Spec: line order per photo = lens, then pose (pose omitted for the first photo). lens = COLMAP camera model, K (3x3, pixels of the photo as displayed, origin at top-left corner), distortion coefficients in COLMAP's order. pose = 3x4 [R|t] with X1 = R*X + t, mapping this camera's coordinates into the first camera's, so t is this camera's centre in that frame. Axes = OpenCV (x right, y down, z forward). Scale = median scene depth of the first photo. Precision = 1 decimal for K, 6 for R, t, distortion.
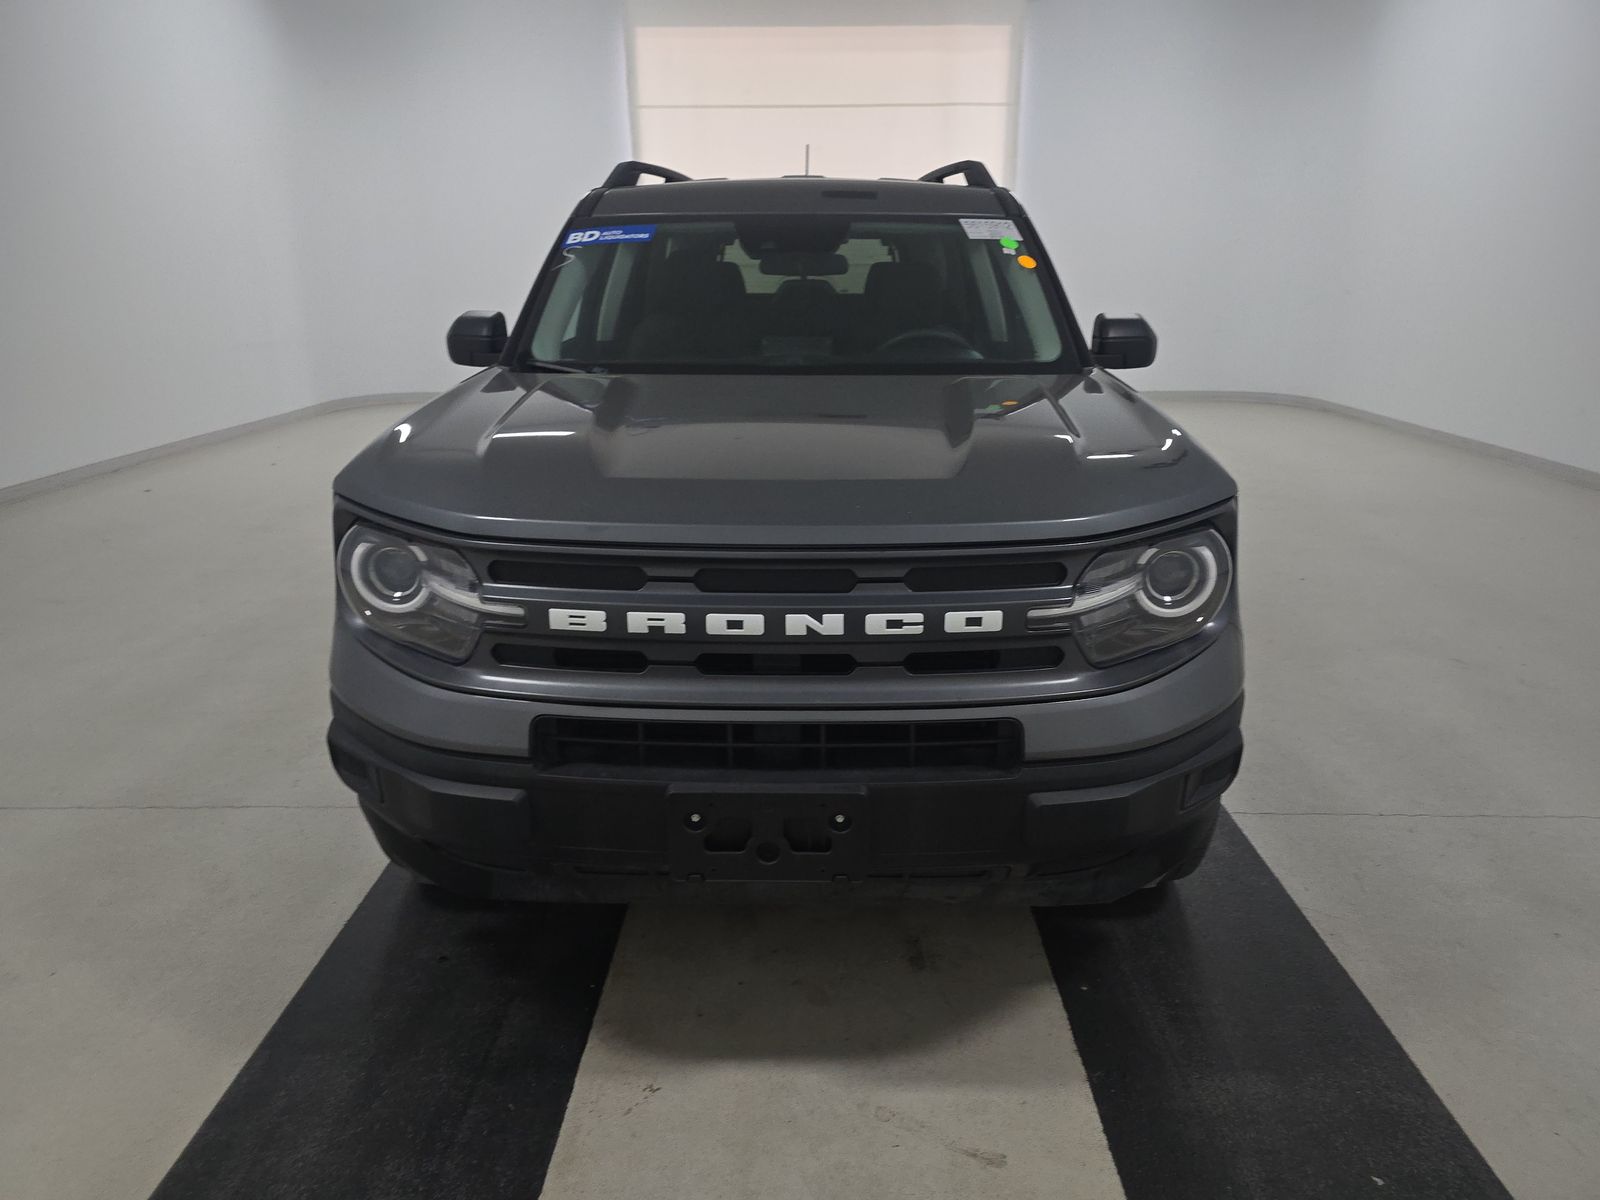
lens RADIAL K [[1102.6, 0, 797.6], [0, 1102.6, 600.8], [0, 0, 1]] dist [-0.000387, -0.000816]
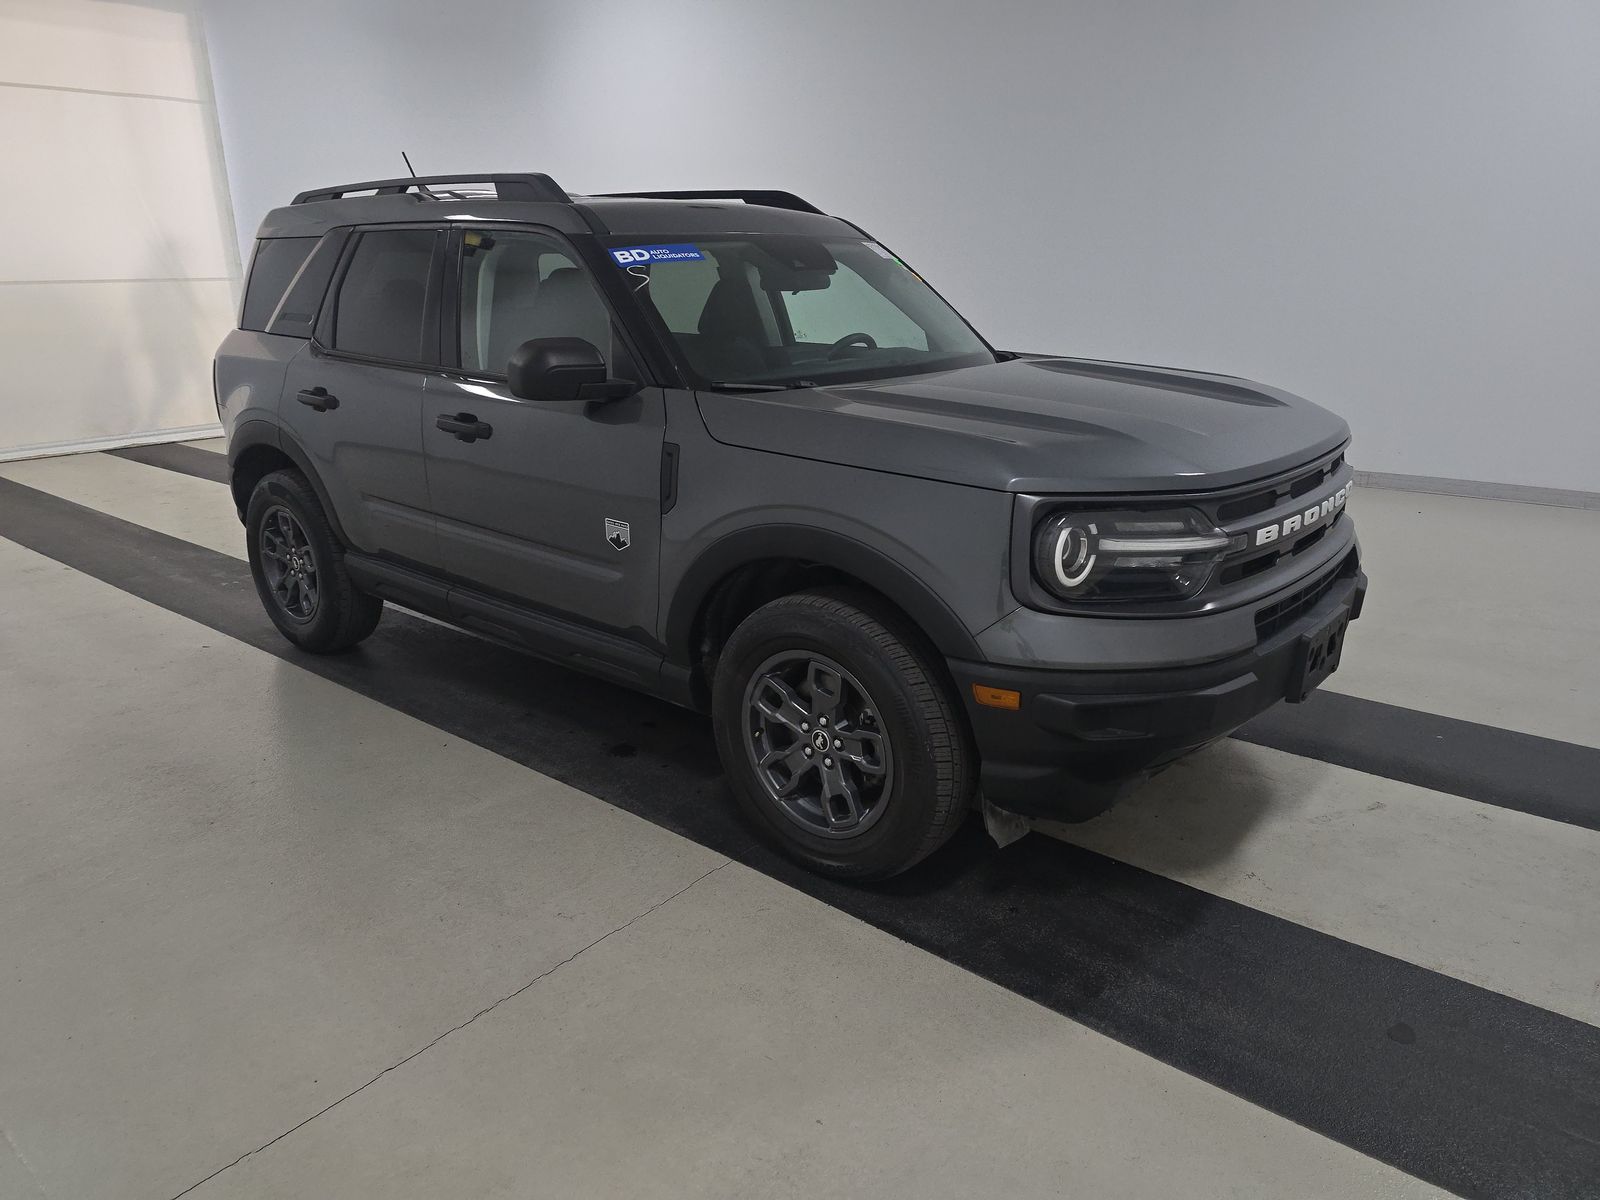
lens RADIAL K [[1102.6, 0, 797.6], [0, 1102.6, 600.8], [0, 0, 1]] dist [-0.000387, -0.000816]
pose [[0.634313, -0.240465, 0.734727, -1.153121], [0.244862, 0.963954, 0.104090, -0.136681], [-0.733273, 0.113881, 0.670329, 0.369995]]
